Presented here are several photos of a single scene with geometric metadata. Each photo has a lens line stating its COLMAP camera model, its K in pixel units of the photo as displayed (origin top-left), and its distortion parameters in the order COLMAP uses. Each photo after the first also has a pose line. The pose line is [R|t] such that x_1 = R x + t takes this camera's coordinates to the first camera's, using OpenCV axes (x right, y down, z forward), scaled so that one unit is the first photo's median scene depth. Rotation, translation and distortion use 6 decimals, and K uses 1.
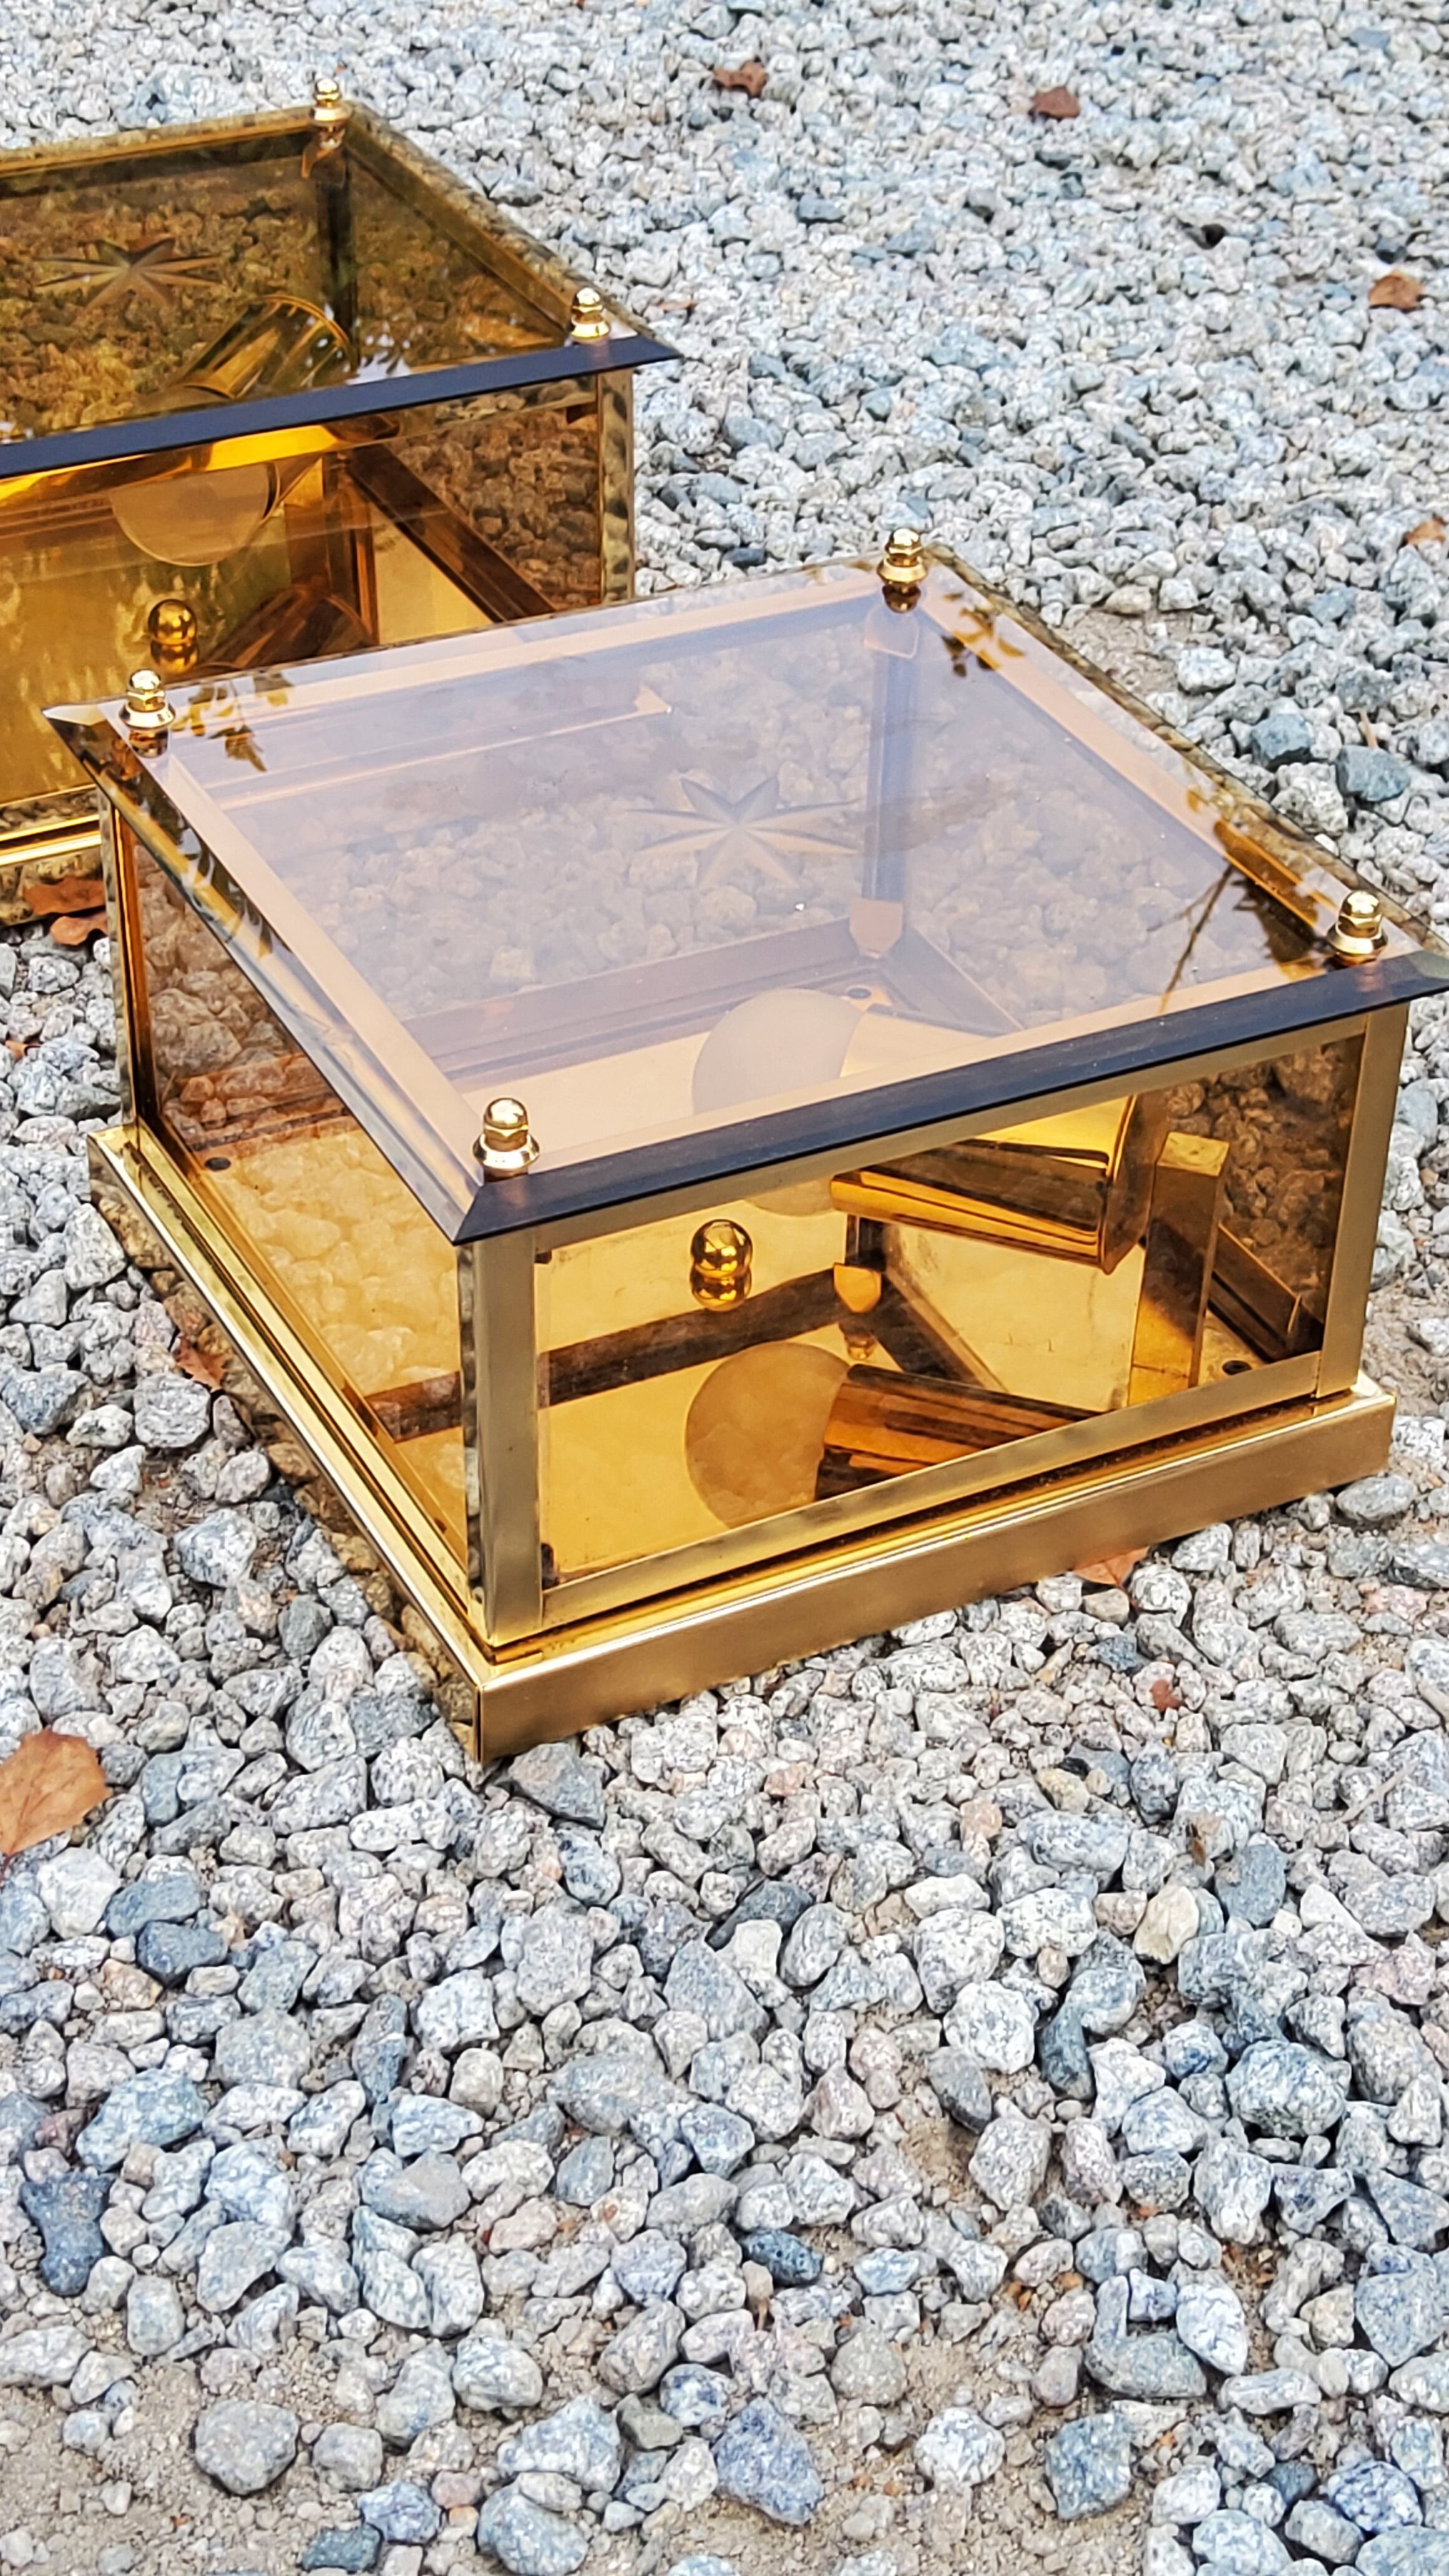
lens RADIAL K [[3842.2, 0, 781.4], [0, 3842.2, 1275.4], [0, 0, 1]] dist [0.190055, -0.575063]
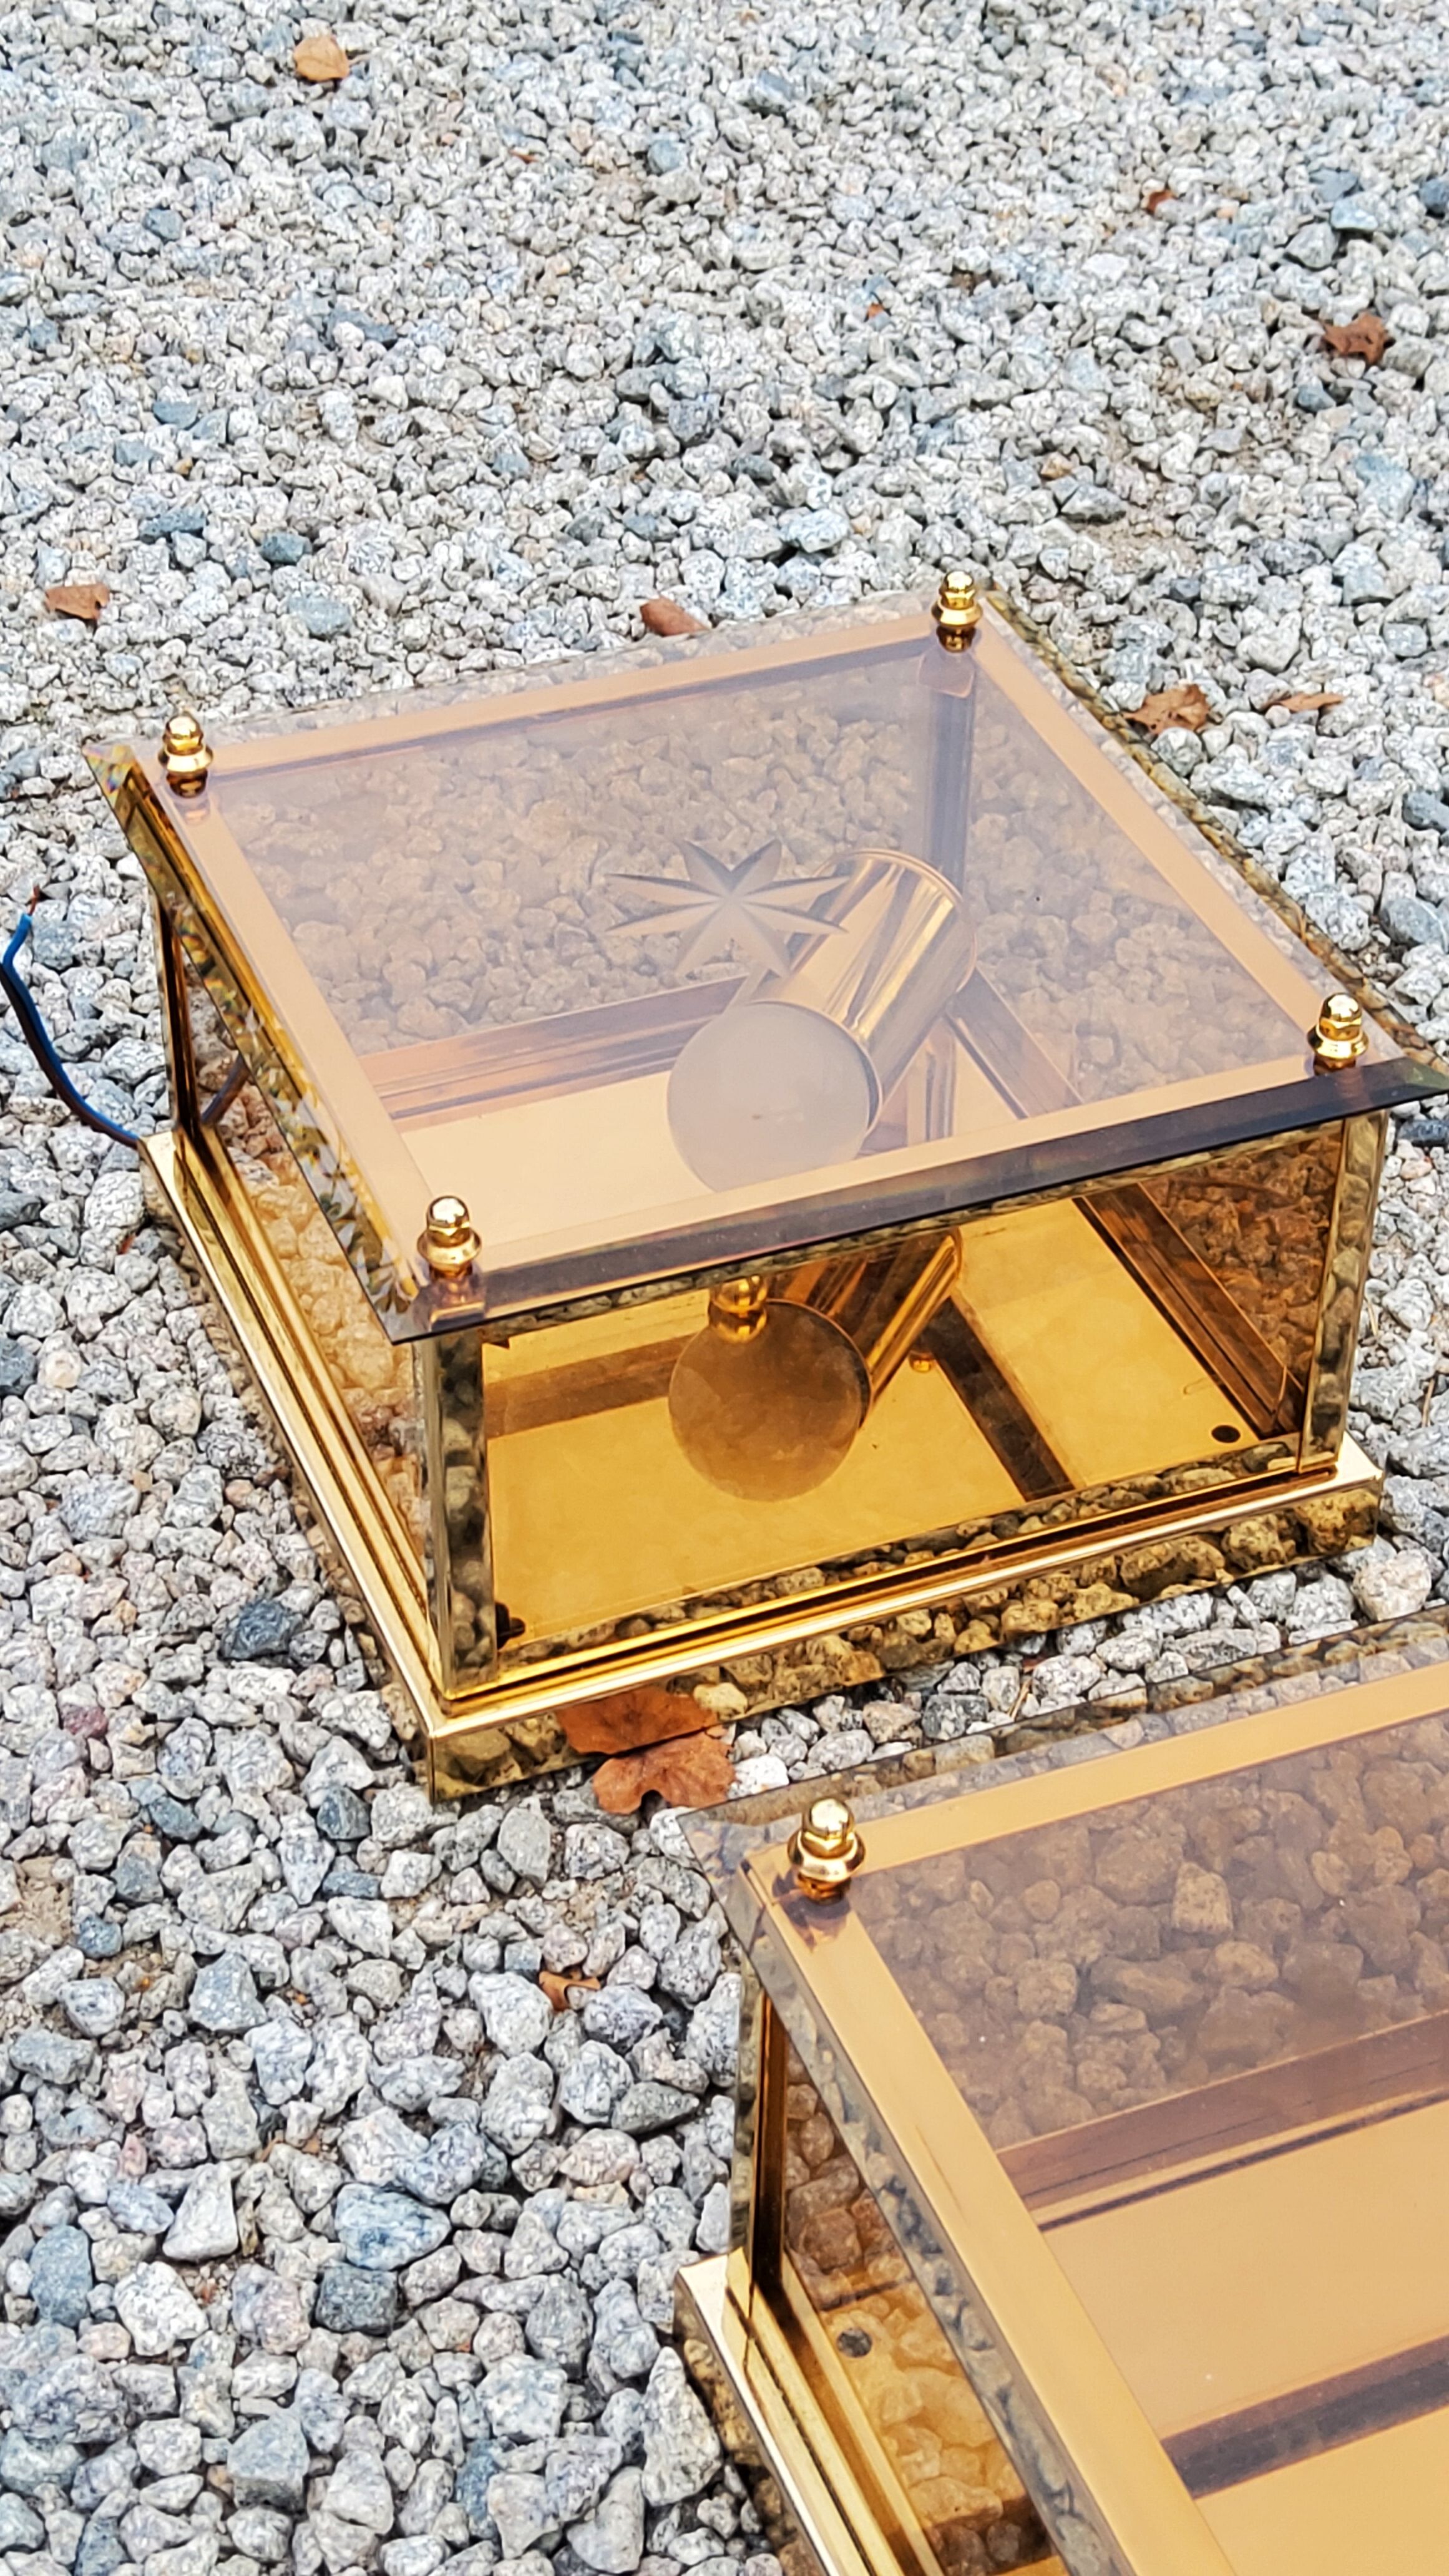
lens RADIAL K [[3842.2, 0, 781.4], [0, 3842.2, 1275.4], [0, 0, 1]] dist [0.190055, -0.575063]
pose [[0.996537, 0.053631, -0.063536, -0.090320], [-0.049607, 0.996760, 0.063311, -0.201963], [0.066726, -0.059939, 0.995969, 0.201115]]
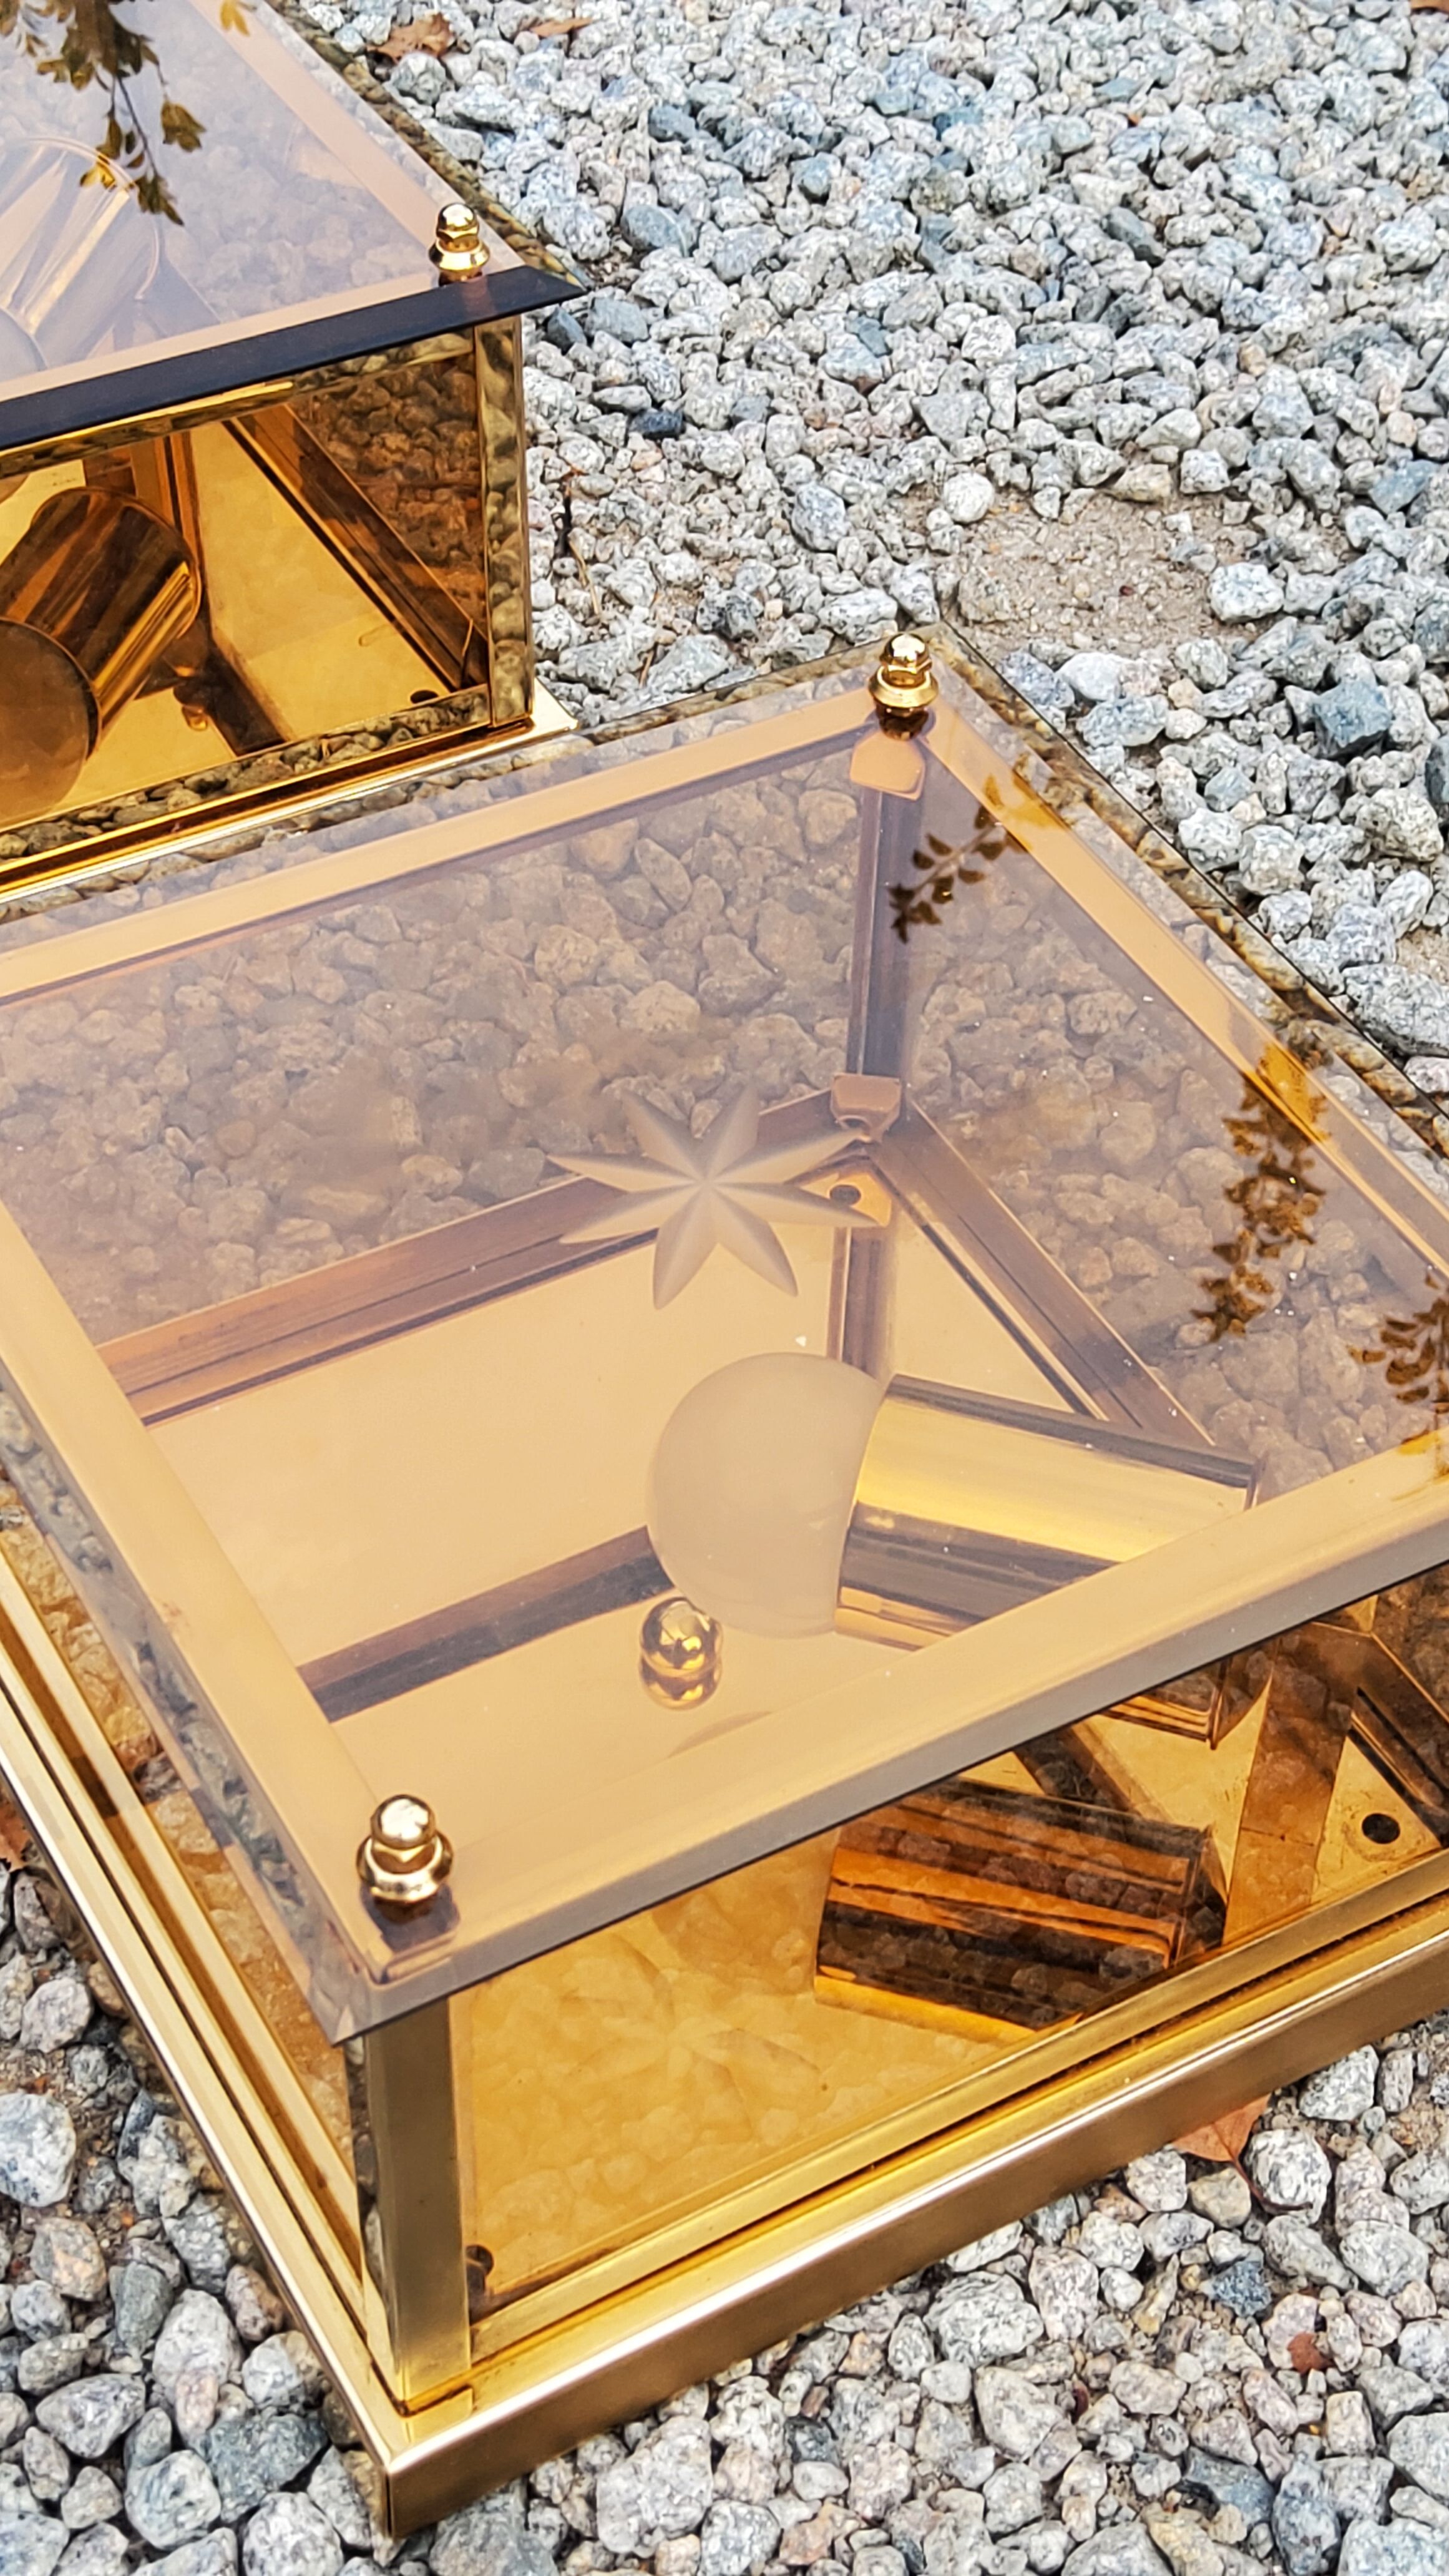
lens RADIAL K [[3842.2, 0, 781.4], [0, 3842.2, 1275.4], [0, 0, 1]] dist [0.190055, -0.575063]
pose [[0.999229, -0.024756, 0.030480, -0.012786], [0.019654, 0.987313, 0.157564, -0.139371], [-0.033994, -0.156843, 0.987038, 0.188168]]
